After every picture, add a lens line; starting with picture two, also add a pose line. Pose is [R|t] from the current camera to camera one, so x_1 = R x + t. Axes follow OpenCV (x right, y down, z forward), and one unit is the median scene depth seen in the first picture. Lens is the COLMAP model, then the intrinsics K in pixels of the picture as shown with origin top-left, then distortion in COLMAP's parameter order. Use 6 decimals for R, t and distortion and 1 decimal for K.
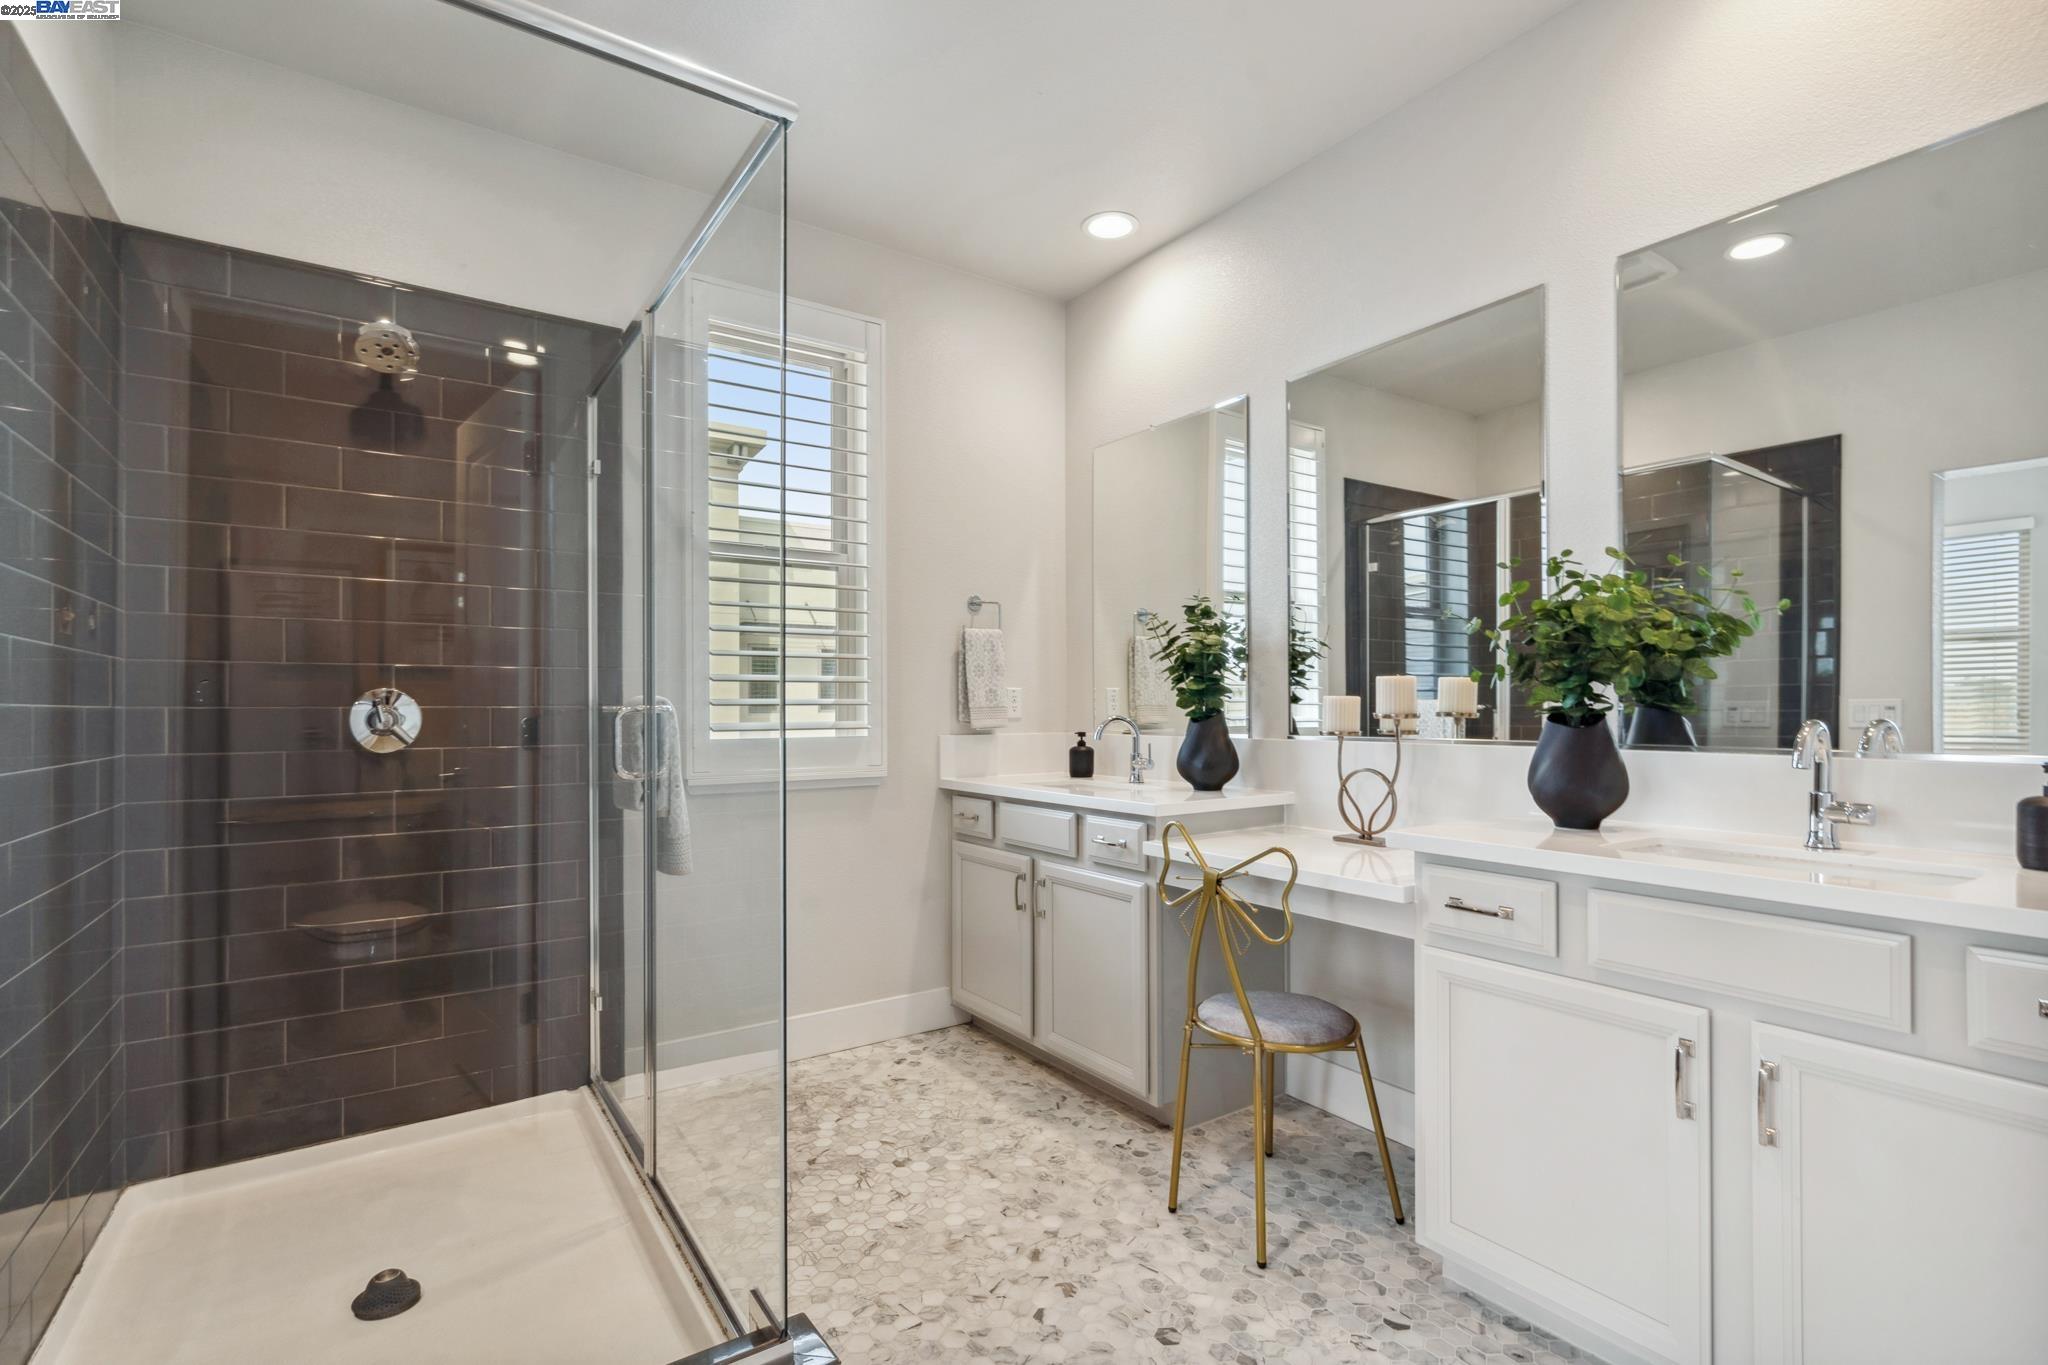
lens RADIAL K [[949.8, 0, 1025.6], [0, 949.8, 698.7], [0, 0, 1]] dist [-0.004022, 0.000272]
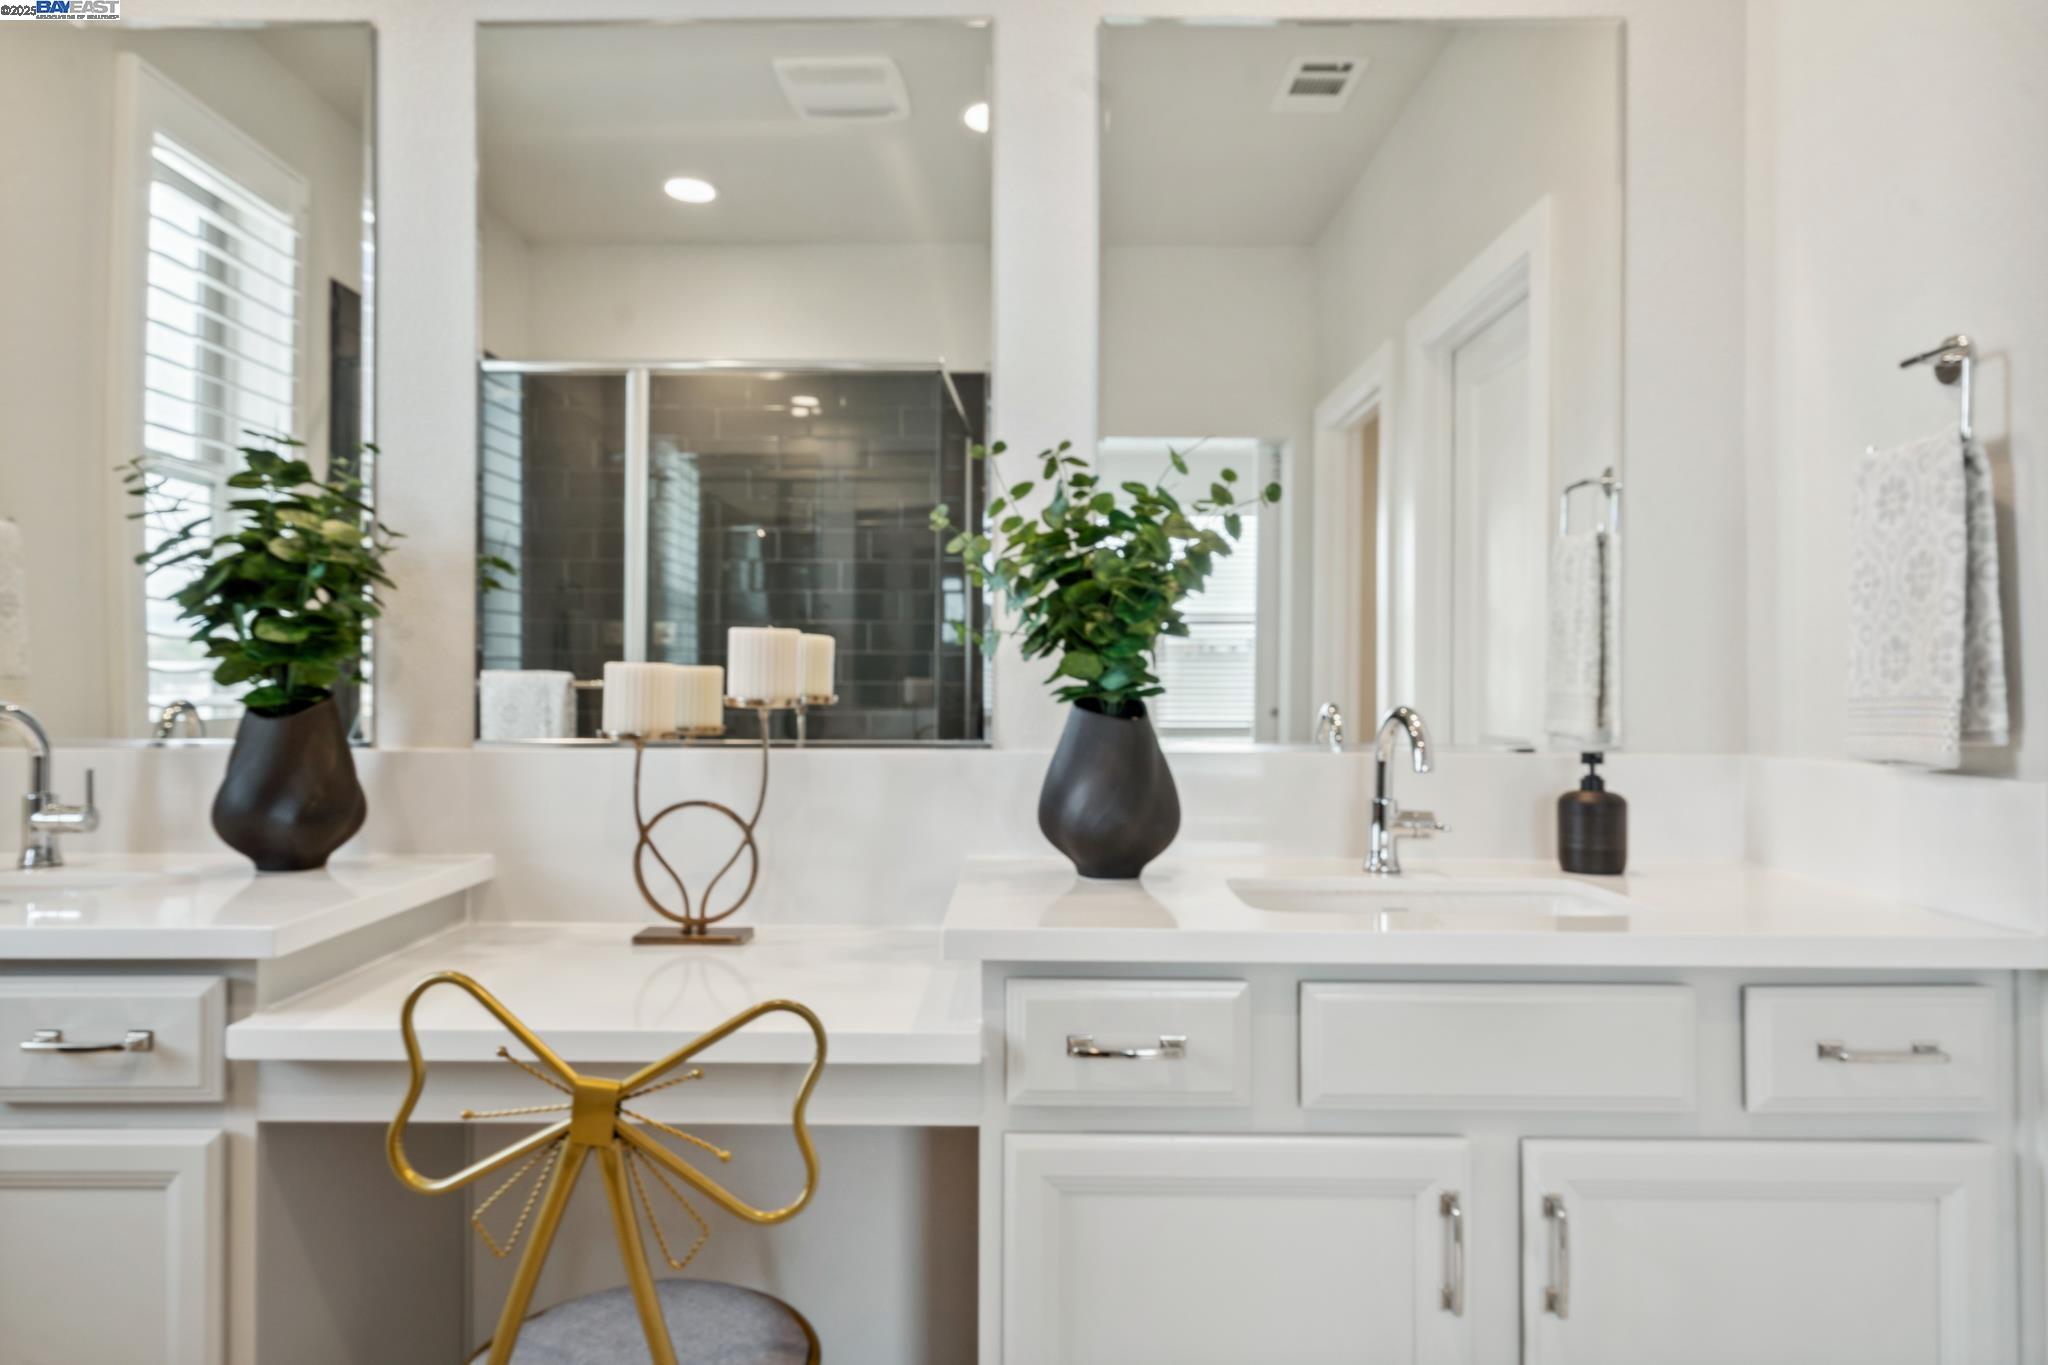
lens RADIAL K [[1317.5, 0, 1018.4], [0, 1317.5, 681.7], [0, 0, 1]] dist [0.046760, -0.000257]
pose [[0.581086, 0.013633, 0.813728, -0.136680], [-0.011518, 0.999897, -0.008527, 0.010756], [-0.813761, -0.004417, 0.581183, 0.413842]]
